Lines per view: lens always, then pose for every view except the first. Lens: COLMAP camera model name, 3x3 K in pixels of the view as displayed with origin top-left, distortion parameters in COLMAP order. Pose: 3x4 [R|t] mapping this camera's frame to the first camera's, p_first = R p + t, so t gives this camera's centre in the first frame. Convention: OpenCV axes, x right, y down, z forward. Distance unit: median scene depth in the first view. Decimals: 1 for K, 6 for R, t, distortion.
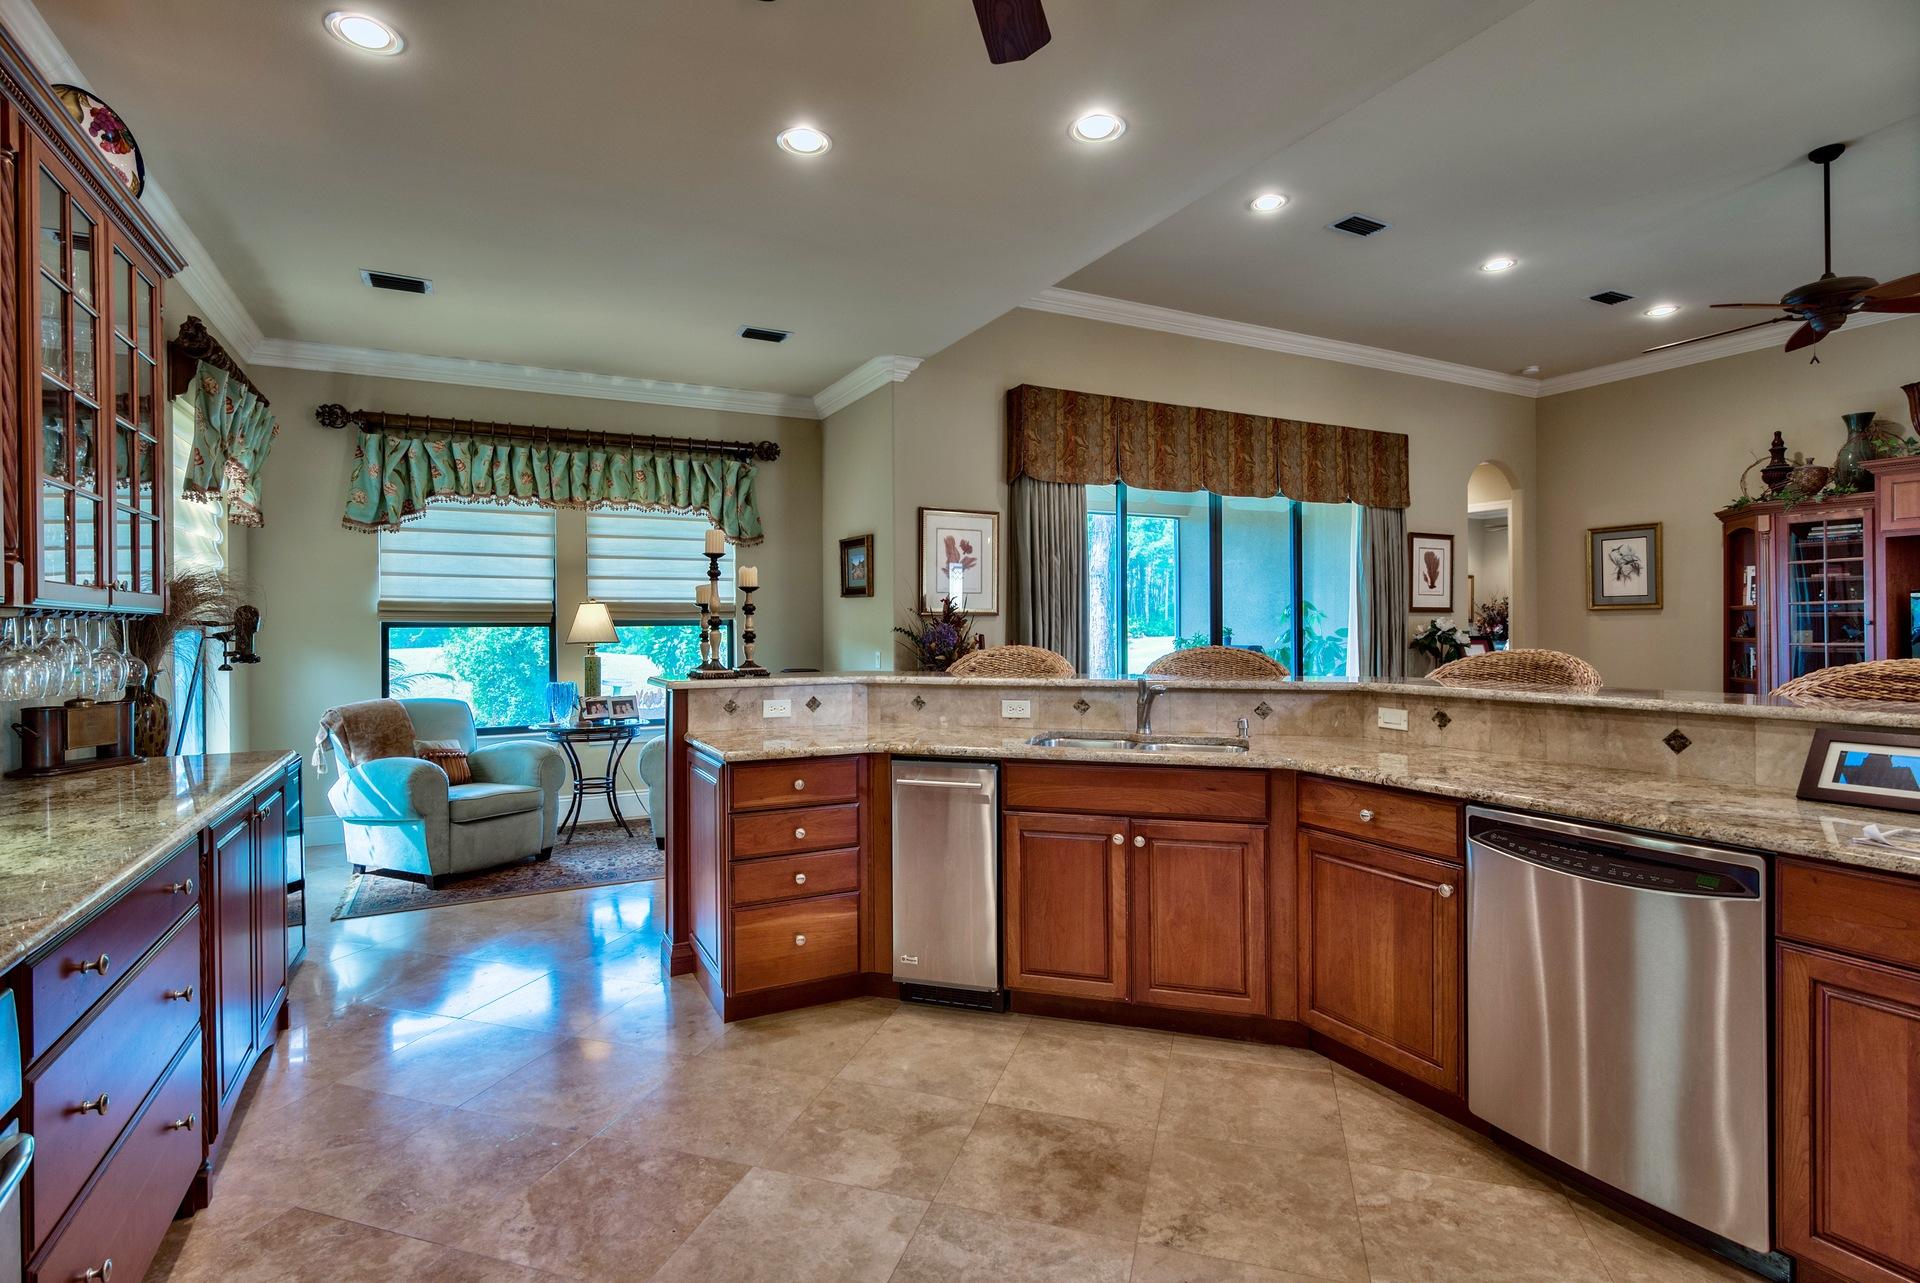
lens RADIAL K [[943.9, 0, 903.2], [0, 943.9, 616.3], [0, 0, 1]] dist [-0.002717, 0.001154]
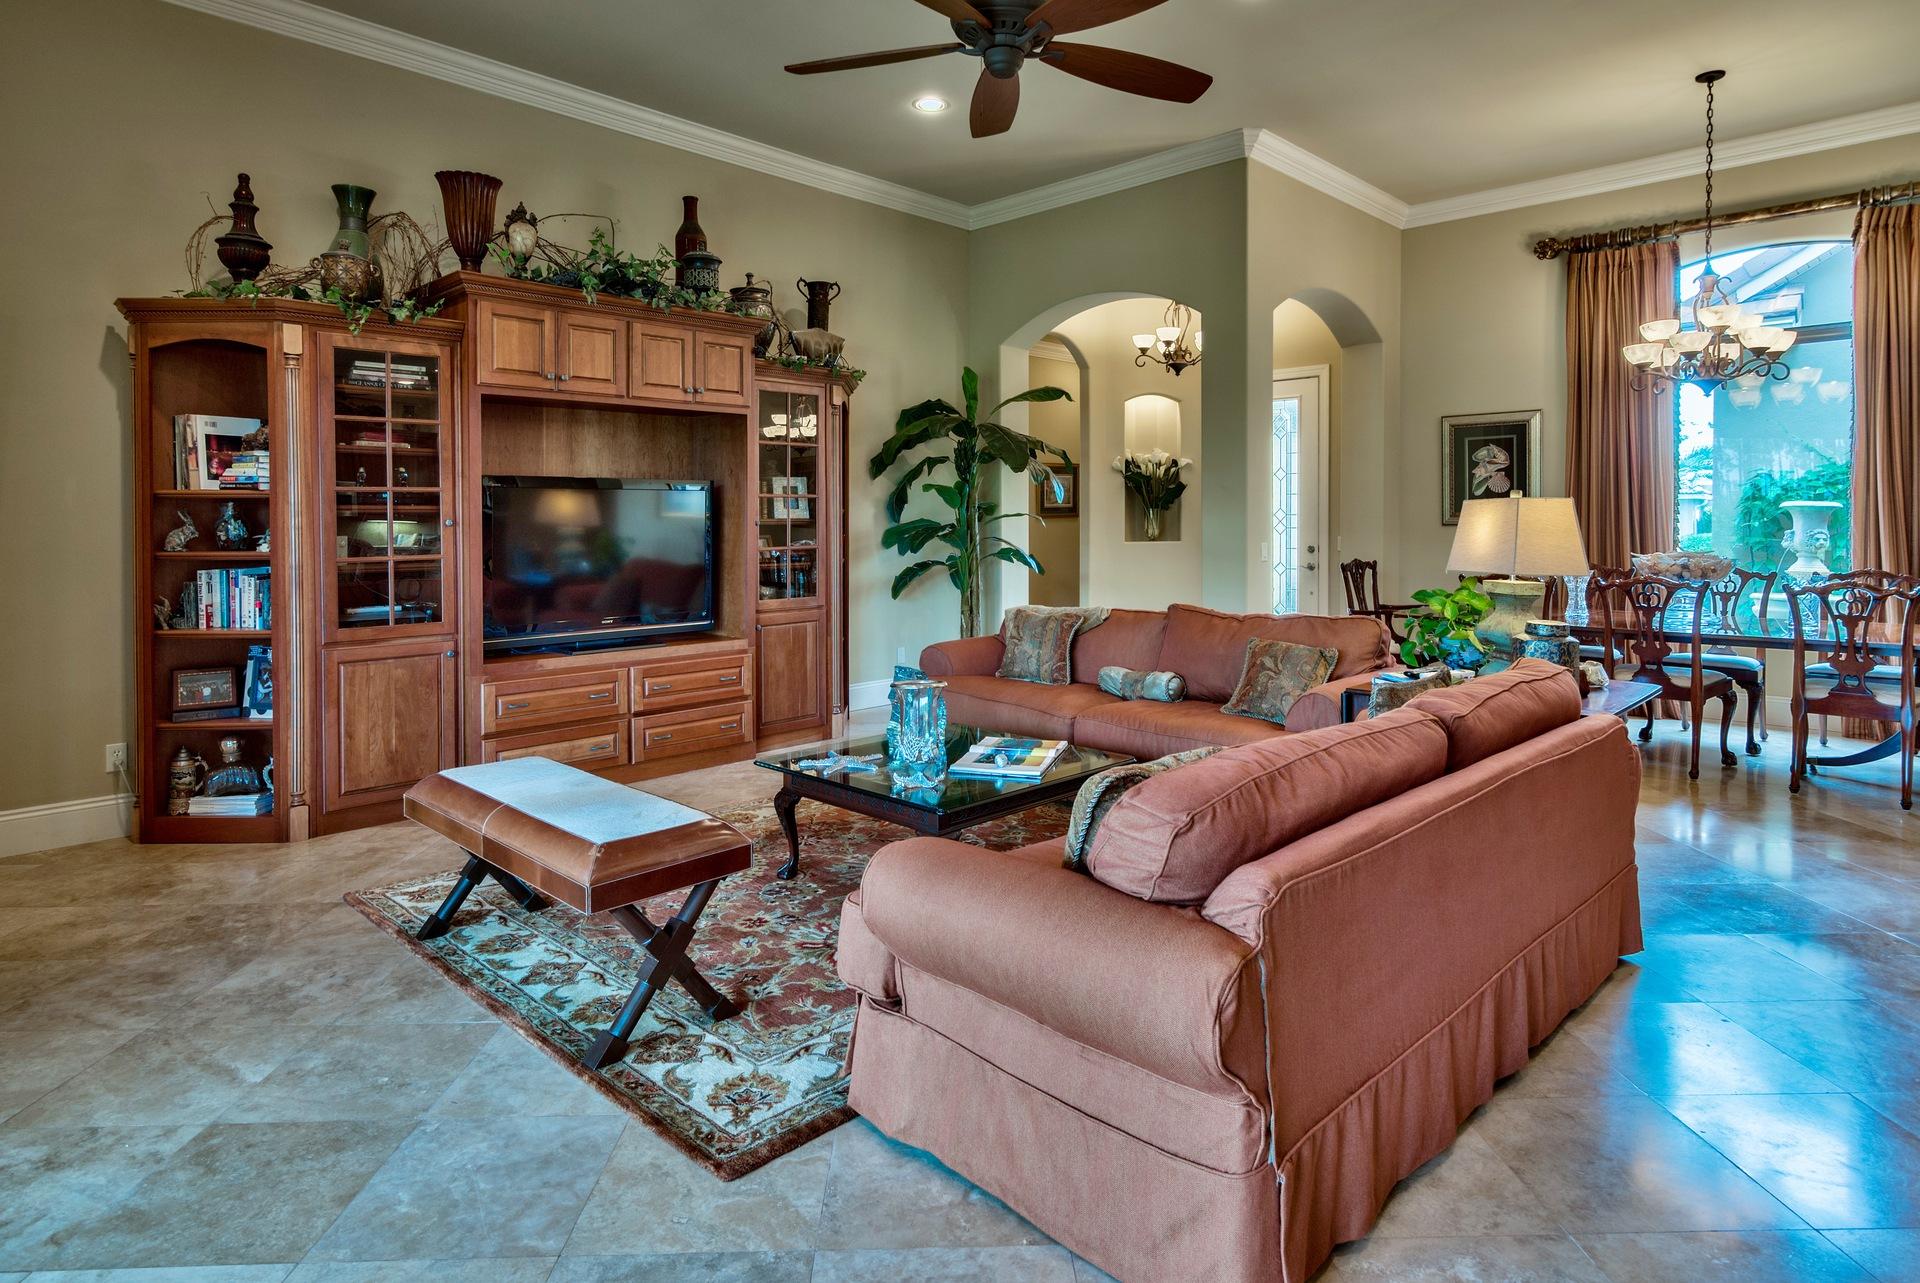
lens RADIAL K [[1050.7, 0, 984.2], [0, 1050.7, 561.1], [0, 0, 1]] dist [0.005309, 0.004200]
pose [[-0.334279, -0.031885, 0.941935, 0.230965], [-0.006655, 0.999483, 0.031471, 0.008678], [-0.942451, 0.004252, -0.334318, 0.948859]]
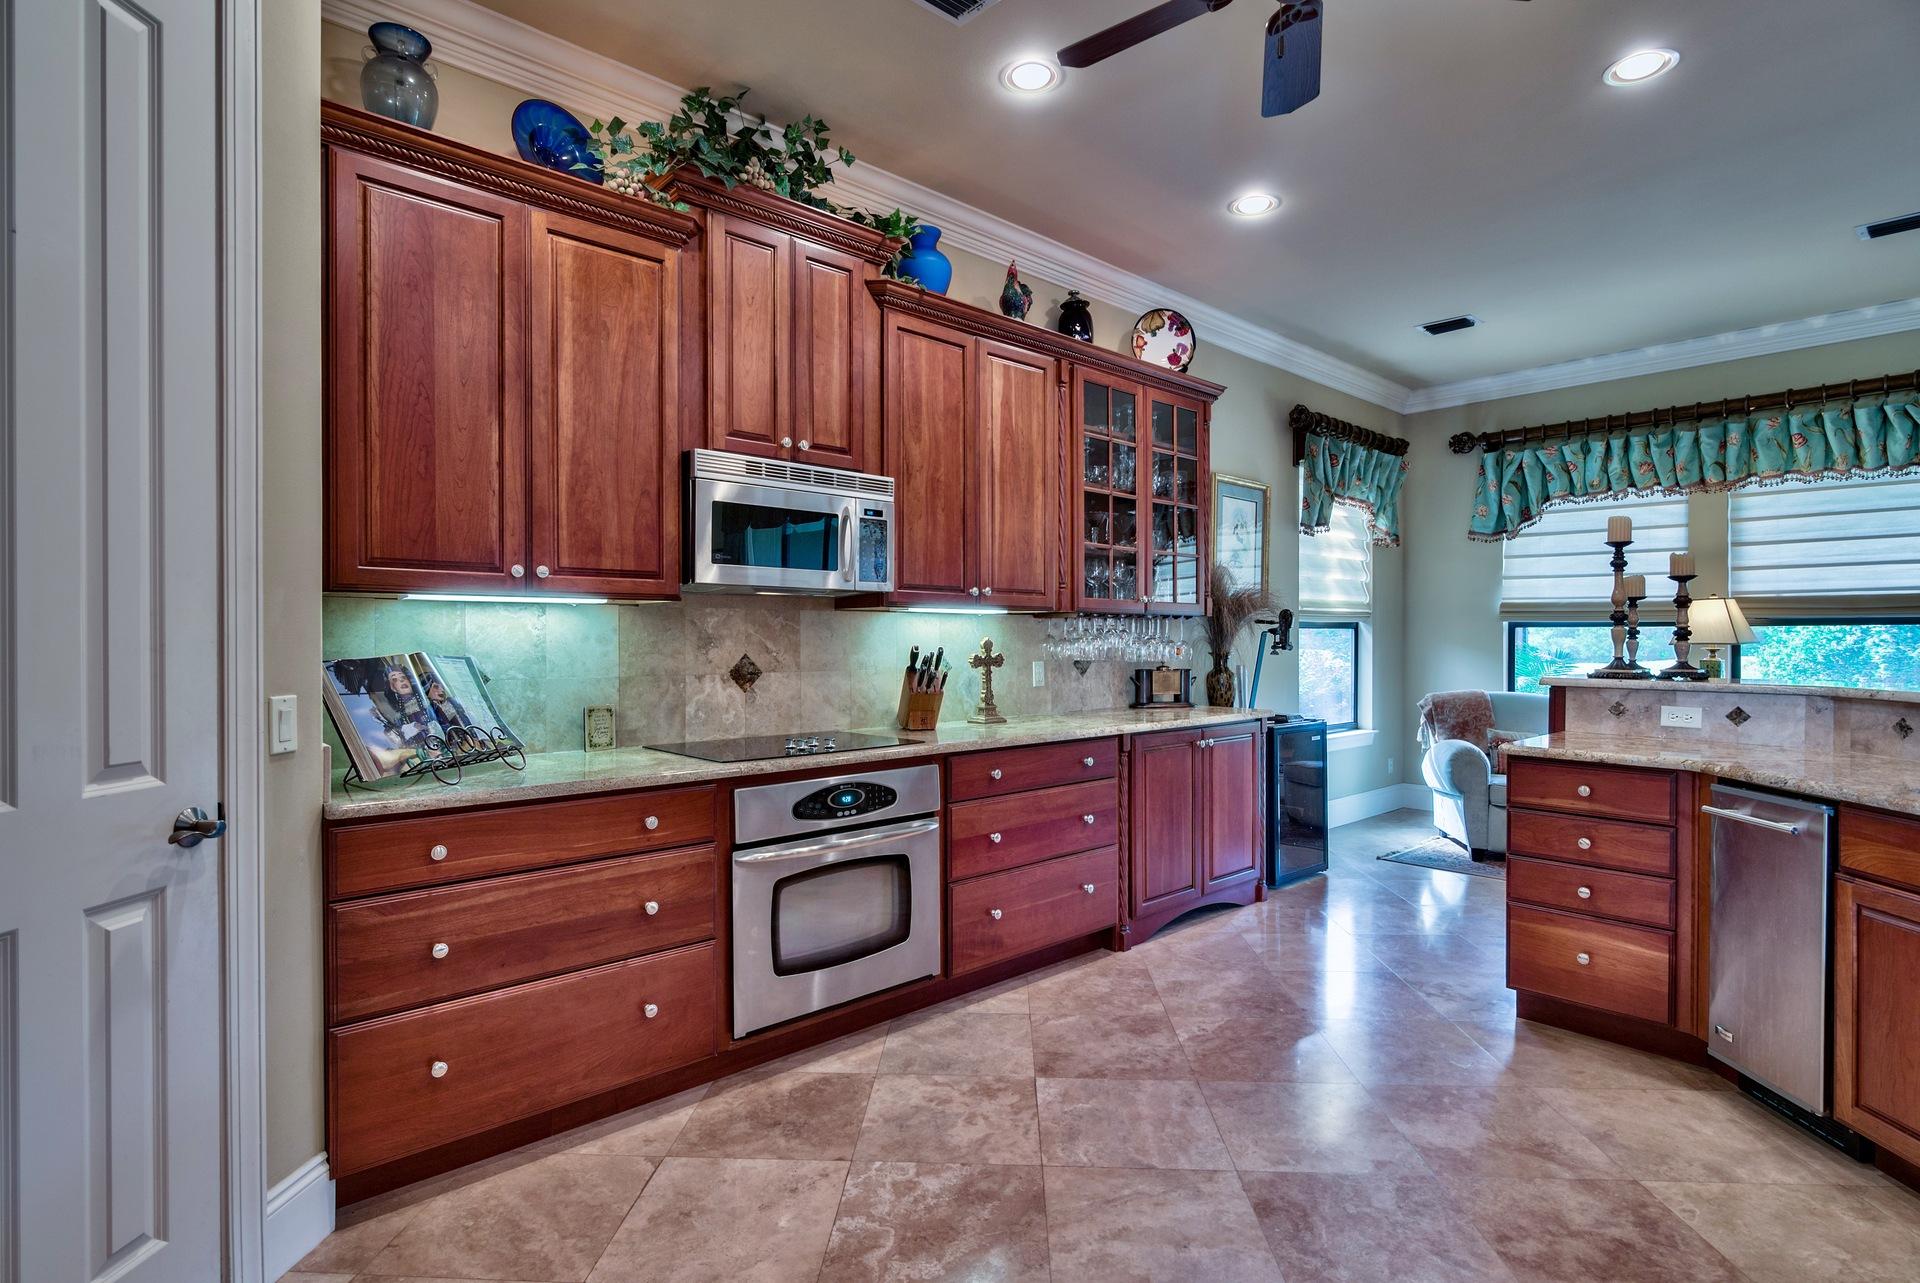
lens RADIAL K [[943.9, 0, 956.2], [0, 943.9, 641.4], [0, 0, 1]] dist [-0.002717, 0.001154]
pose [[0.271607, 0.011785, -0.962336, 0.312820], [0.009299, 0.999846, 0.014869, 0.006197], [0.962363, -0.012987, 0.271456, 0.081116]]
